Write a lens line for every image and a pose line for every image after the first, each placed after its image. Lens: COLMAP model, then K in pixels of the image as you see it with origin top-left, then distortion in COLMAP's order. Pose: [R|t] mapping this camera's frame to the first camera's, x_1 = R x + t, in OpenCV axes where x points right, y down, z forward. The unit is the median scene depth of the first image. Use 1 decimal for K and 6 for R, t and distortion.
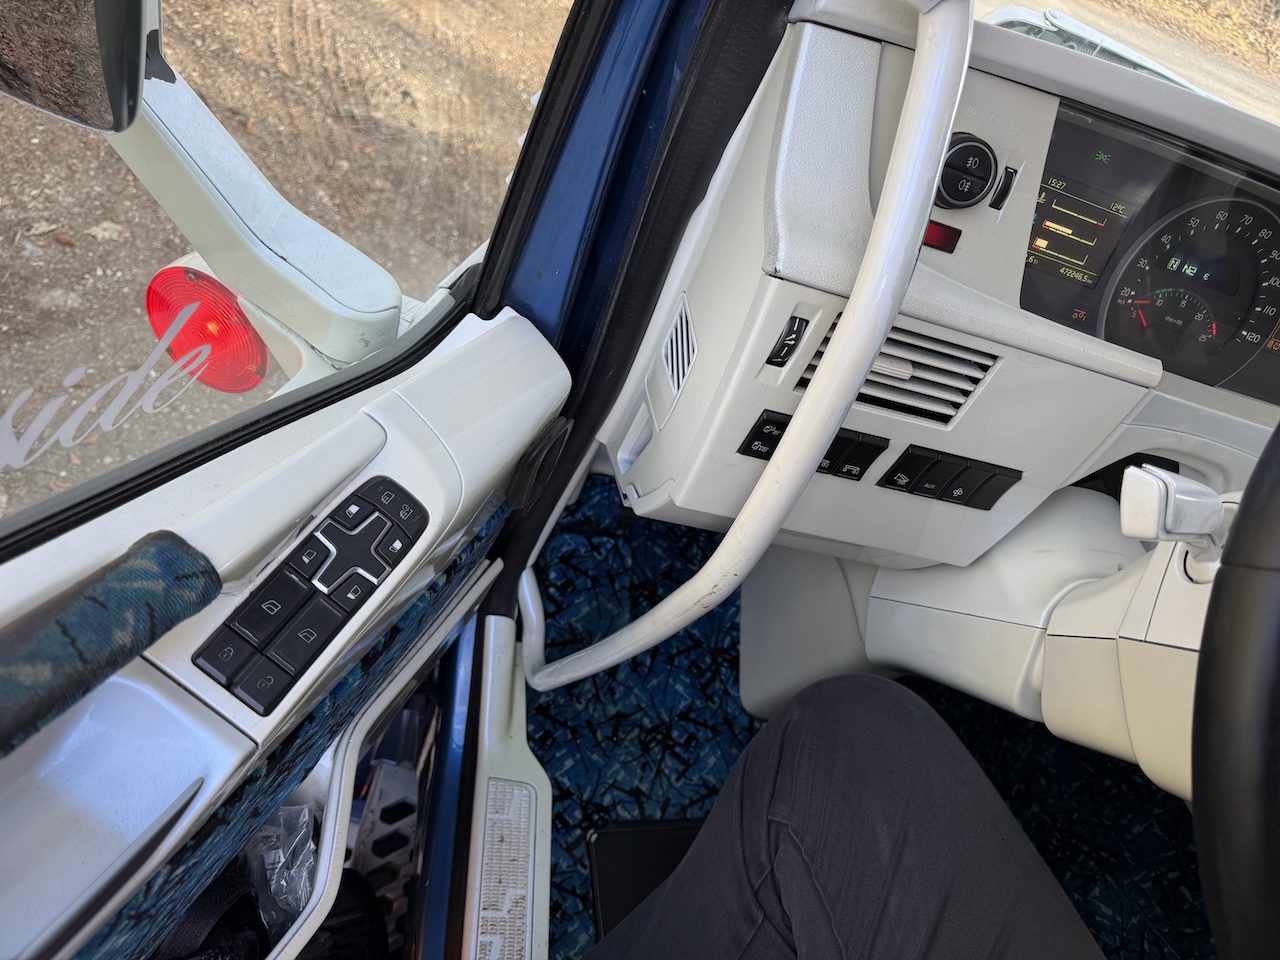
lens RADIAL K [[930.5, 0, 652.7], [0, 930.5, 478.0], [0, 0, 1]] dist [0.033169, -0.051510]
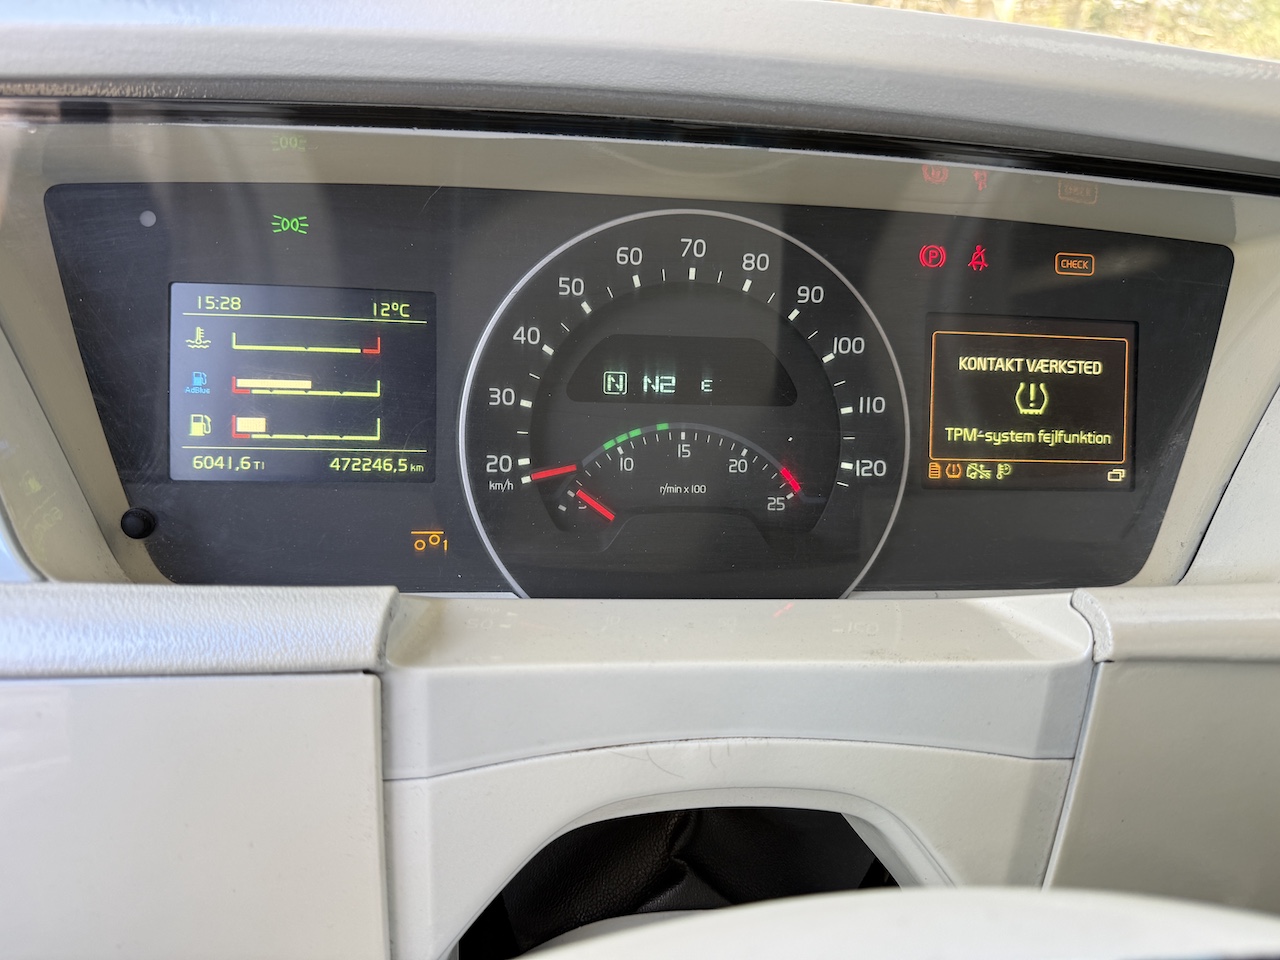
lens RADIAL K [[930.5, 0, 660.7], [0, 930.5, 449.1], [0, 0, 1]] dist [0.033169, -0.051510]
pose [[0.949783, -0.309646, -0.045083, 0.384306], [0.264562, 0.871587, -0.412725, 0.002085], [0.167092, 0.380072, 0.909739, 0.380339]]
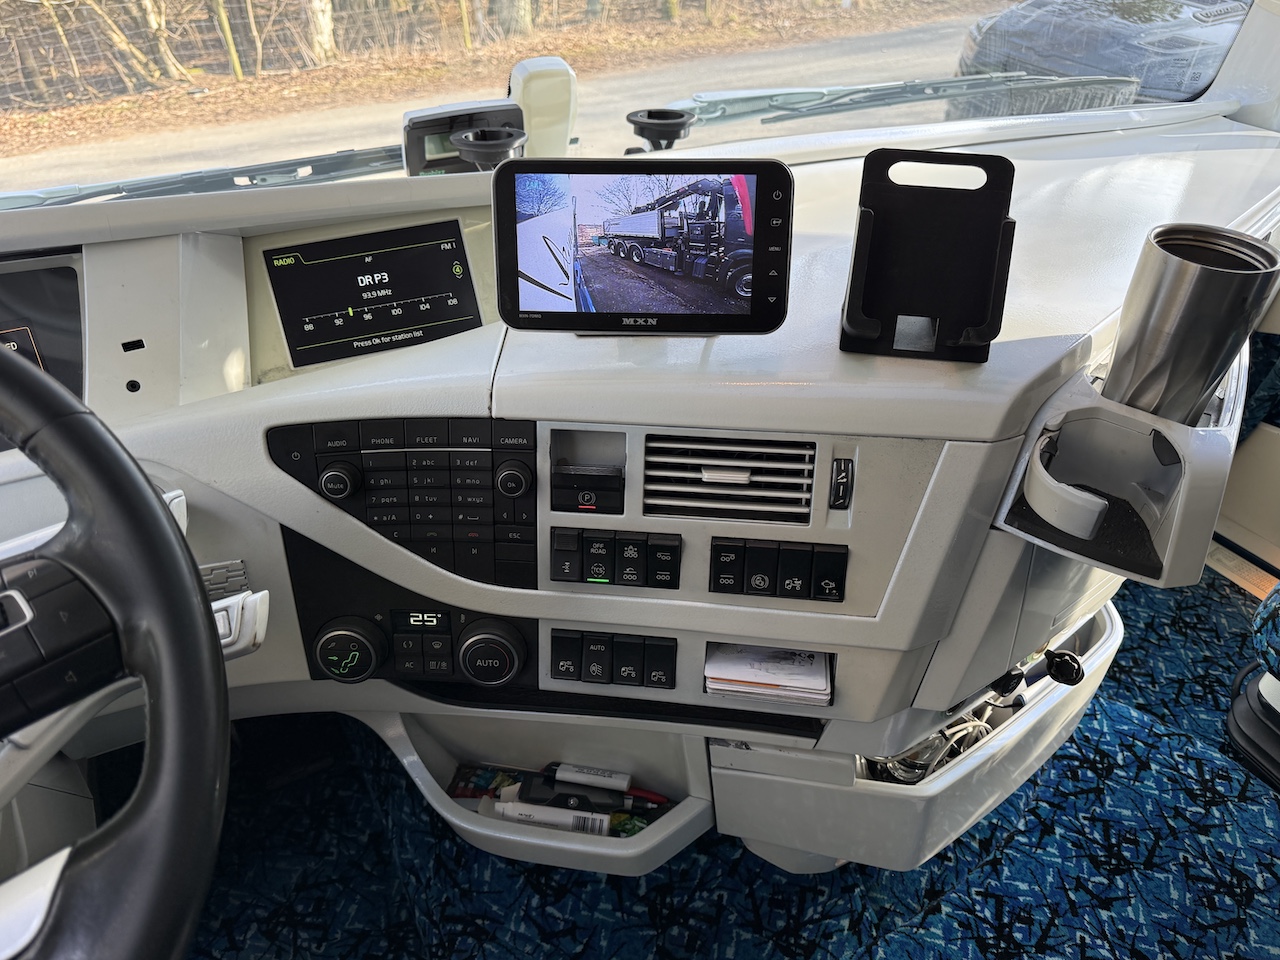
lens RADIAL K [[930.5, 0, 648.3], [0, 930.5, 478.3], [0, 0, 1]] dist [0.033169, -0.051510]
pose [[0.821350, -0.550407, 0.149786, 0.725090], [0.567790, 0.814075, -0.122052, 0.270265], [-0.054759, 0.185295, 0.981156, 0.072180]]
